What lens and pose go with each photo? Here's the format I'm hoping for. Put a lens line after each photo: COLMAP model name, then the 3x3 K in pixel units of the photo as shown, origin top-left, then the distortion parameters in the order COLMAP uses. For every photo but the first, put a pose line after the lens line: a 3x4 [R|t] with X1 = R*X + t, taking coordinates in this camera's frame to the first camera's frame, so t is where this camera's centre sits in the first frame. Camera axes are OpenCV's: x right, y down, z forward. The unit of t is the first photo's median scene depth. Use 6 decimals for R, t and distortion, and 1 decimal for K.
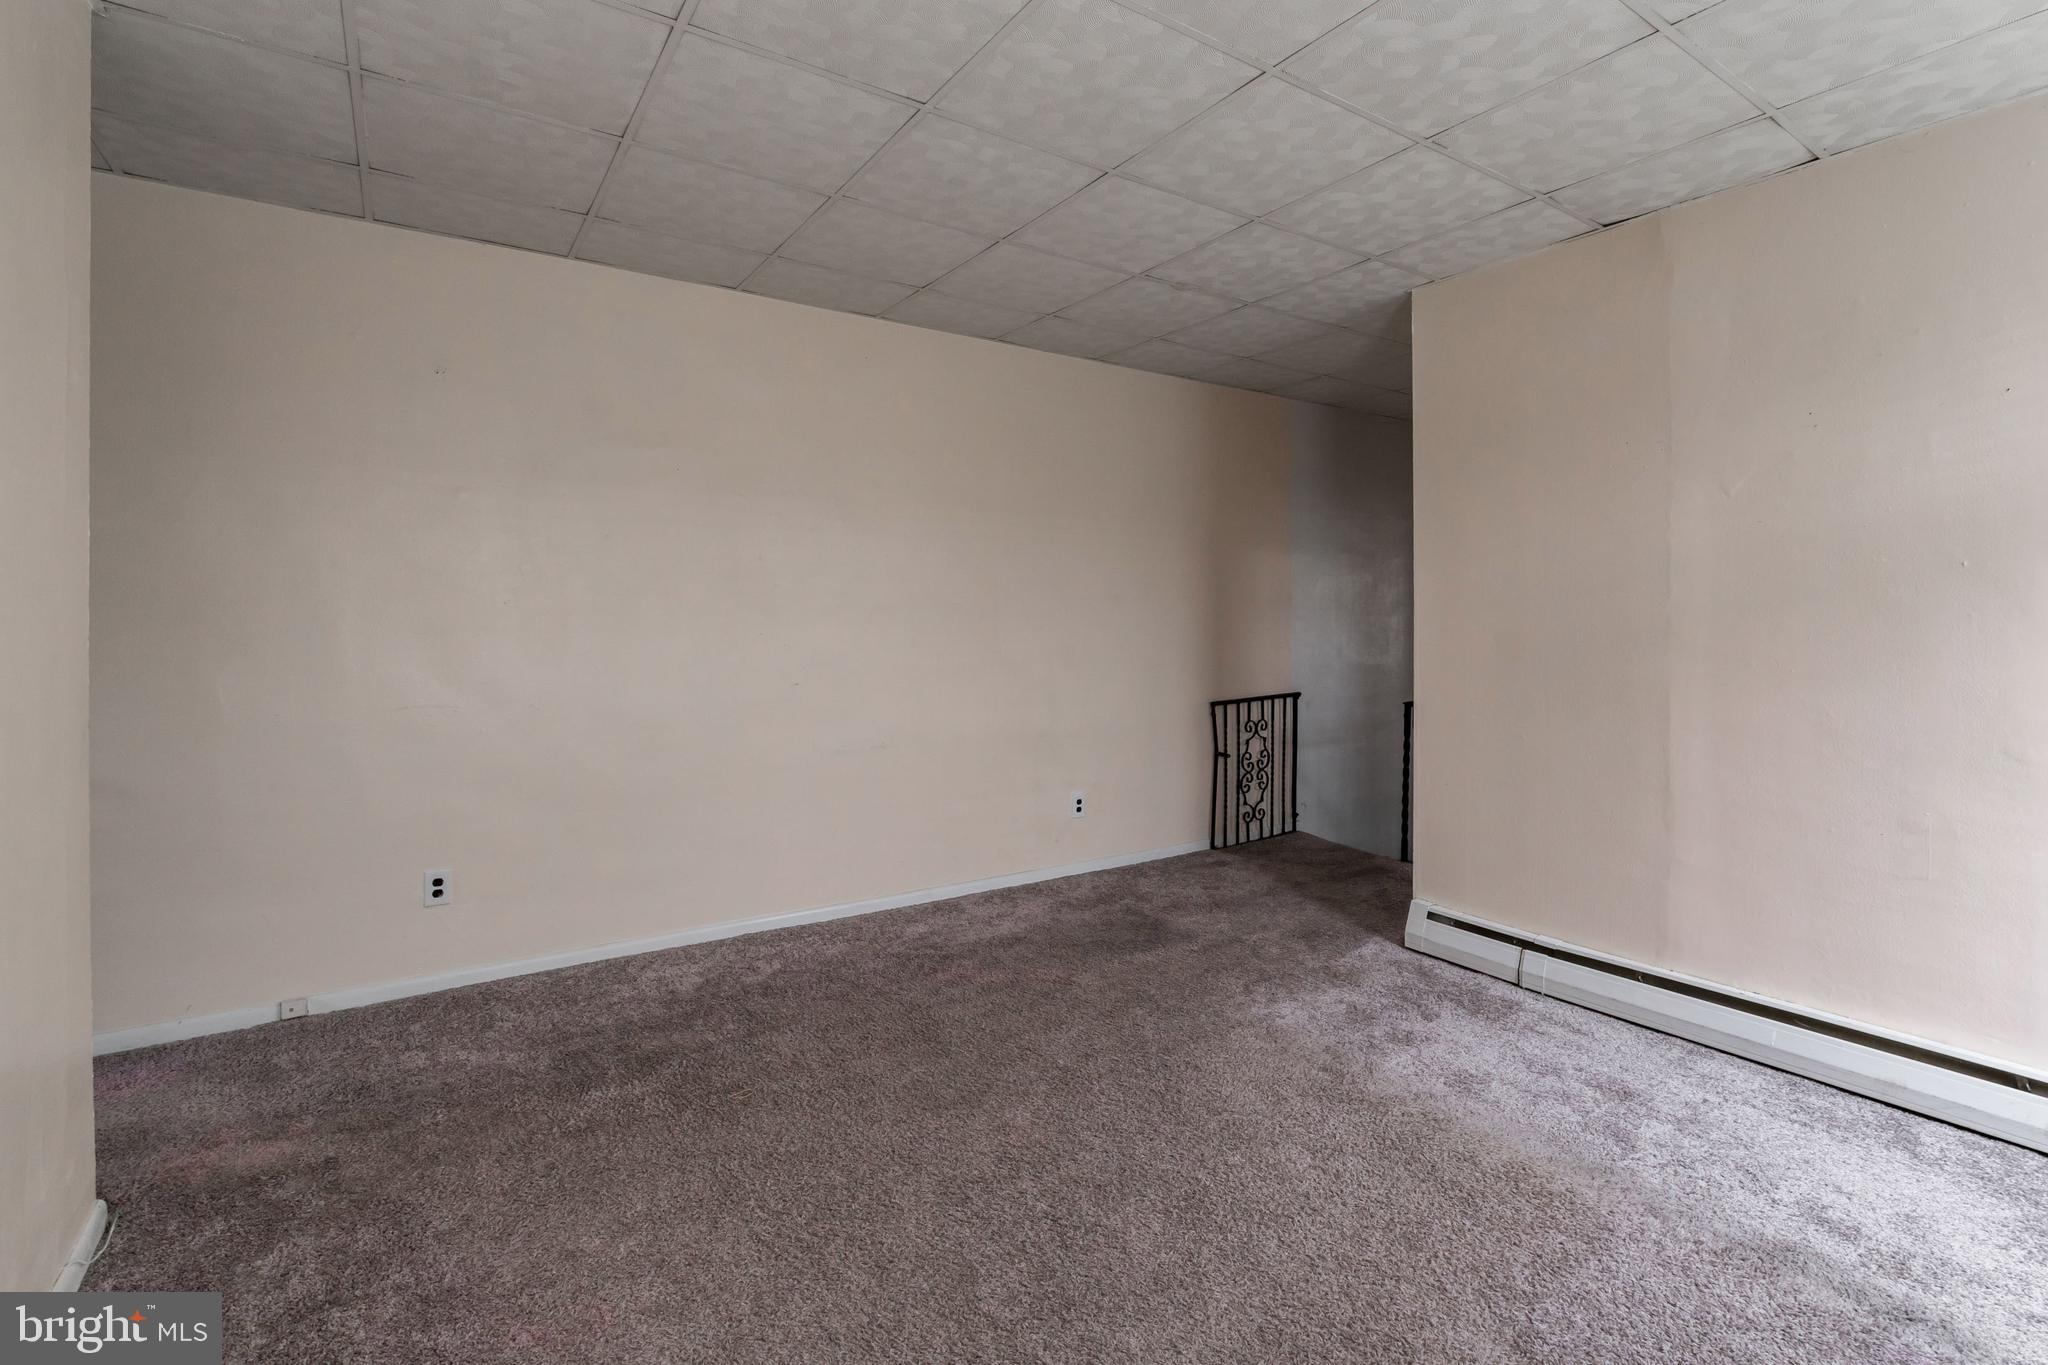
lens RADIAL K [[939.3, 0, 1050.8], [0, 939.3, 662.3], [0, 0, 1]] dist [-0.001542, -0.000110]
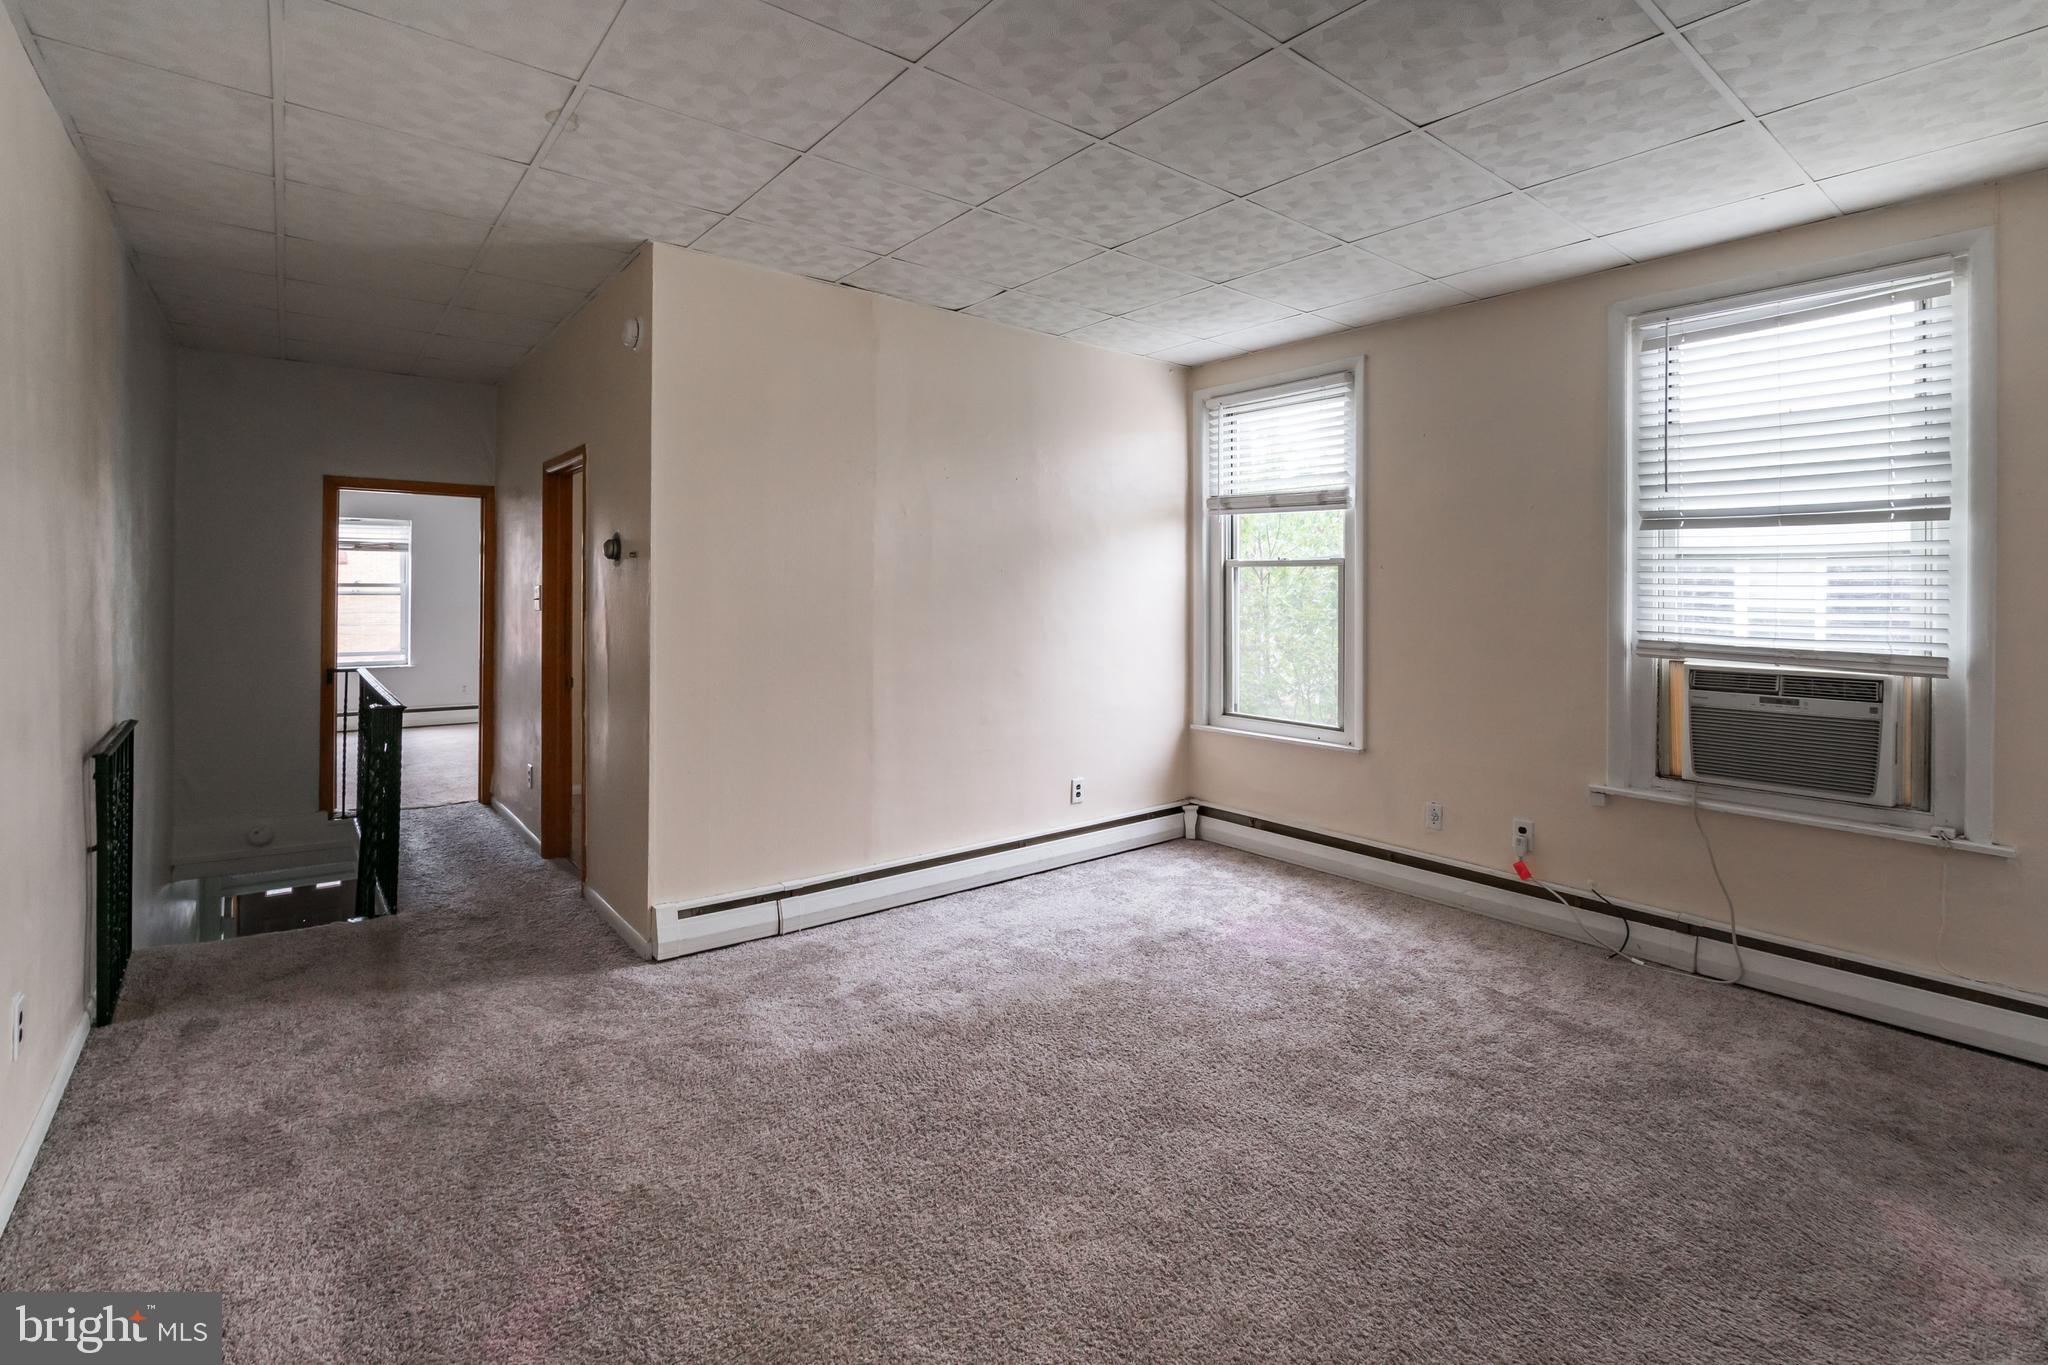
lens RADIAL K [[939.3, 0, 1050.8], [0, 939.3, 662.3], [0, 0, 1]] dist [-0.001542, -0.000110]
pose [[-0.082192, -0.081409, 0.993286, -0.607117], [0.030718, 0.995978, 0.084172, -0.056571], [-0.996143, 0.037430, -0.079360, 0.776329]]
